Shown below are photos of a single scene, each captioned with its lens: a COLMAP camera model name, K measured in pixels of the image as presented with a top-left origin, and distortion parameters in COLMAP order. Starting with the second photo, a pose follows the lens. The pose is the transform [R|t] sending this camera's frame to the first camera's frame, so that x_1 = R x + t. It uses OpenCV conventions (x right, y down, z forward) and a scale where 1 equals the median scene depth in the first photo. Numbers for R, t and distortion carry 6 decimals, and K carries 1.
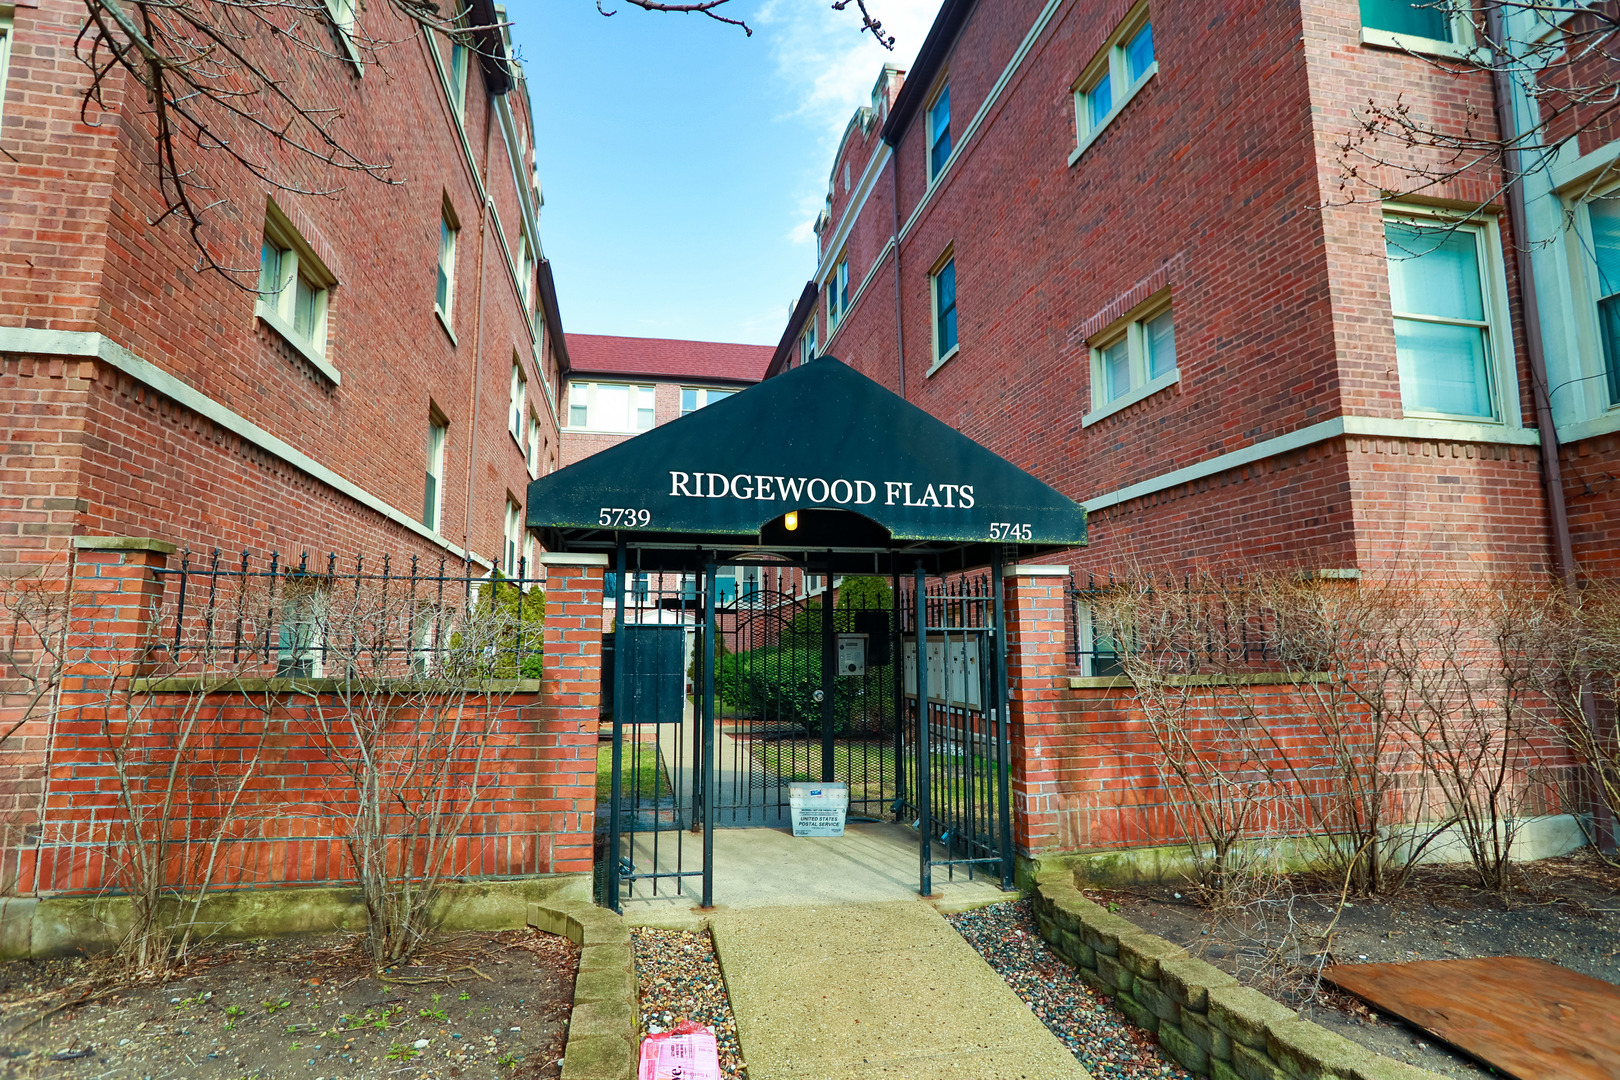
lens RADIAL K [[793.3, 0, 800.7], [0, 793.3, 534.3], [0, 0, 1]] dist [-0.029186, 0.010065]
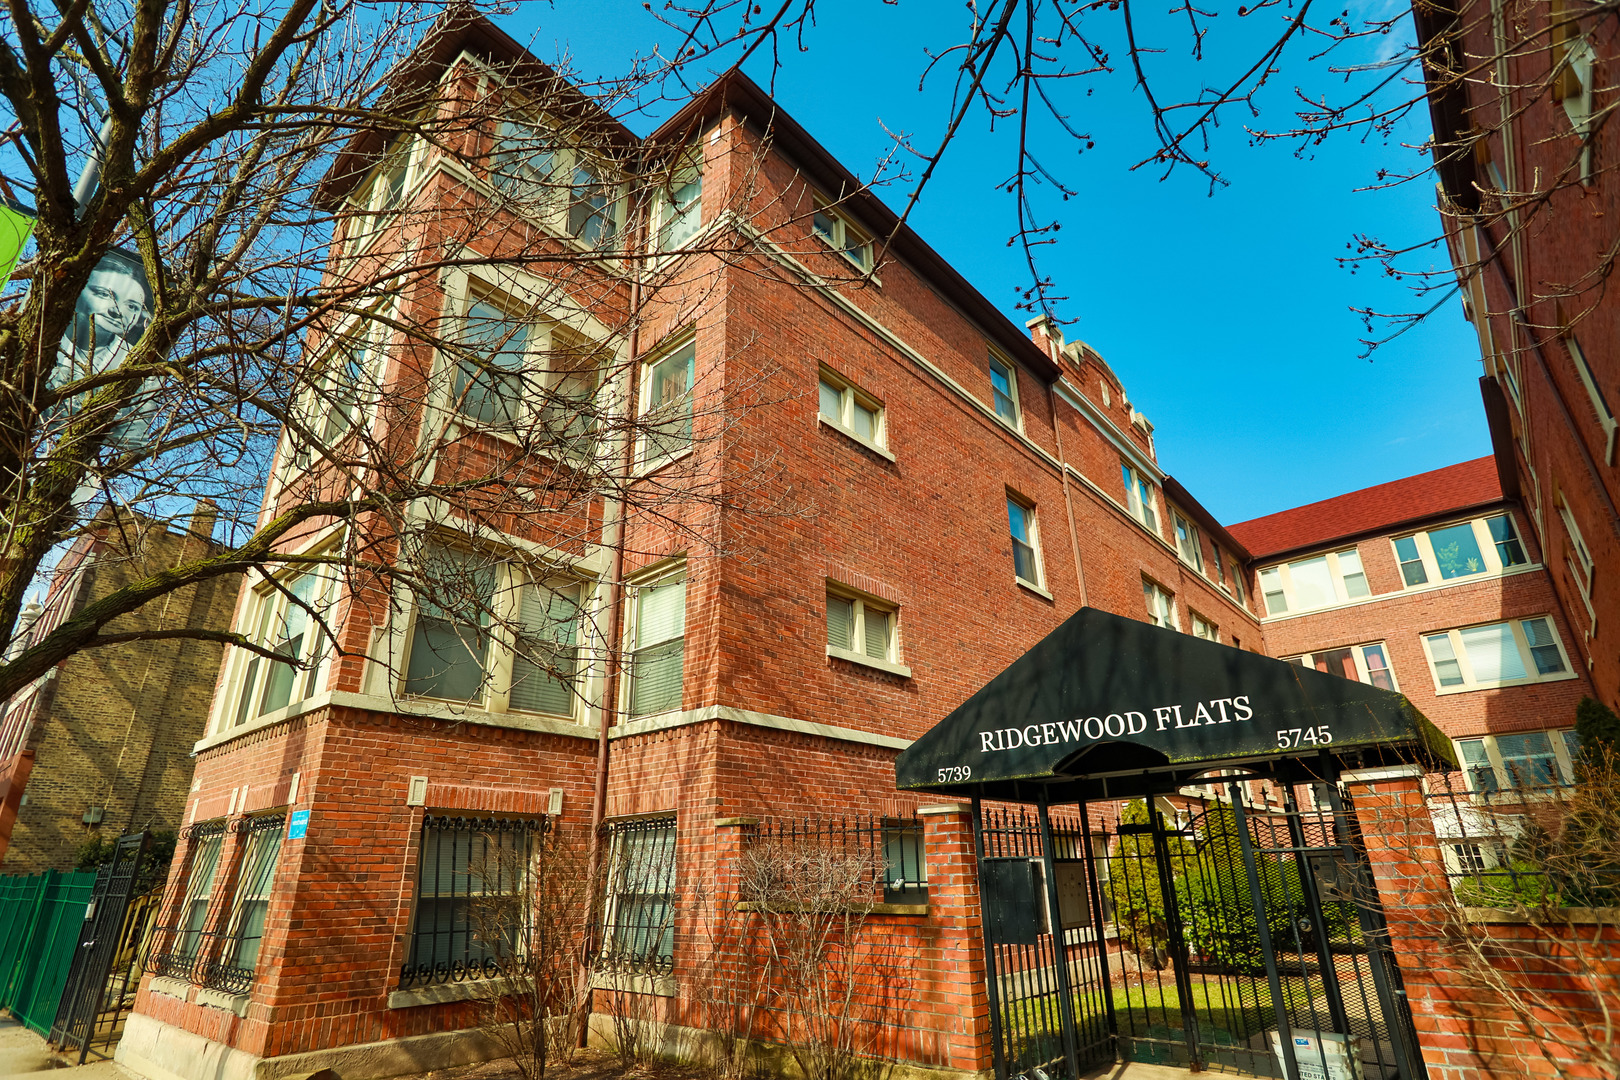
lens RADIAL K [[793.3, 0, 816.9], [0, 793.3, 549.5], [0, 0, 1]] dist [-0.029186, 0.010065]
pose [[0.614645, -0.311546, -0.724673, 0.677281], [0.127424, 0.945848, -0.298554, -0.010307], [0.778444, 0.091164, 0.621059, -0.031456]]
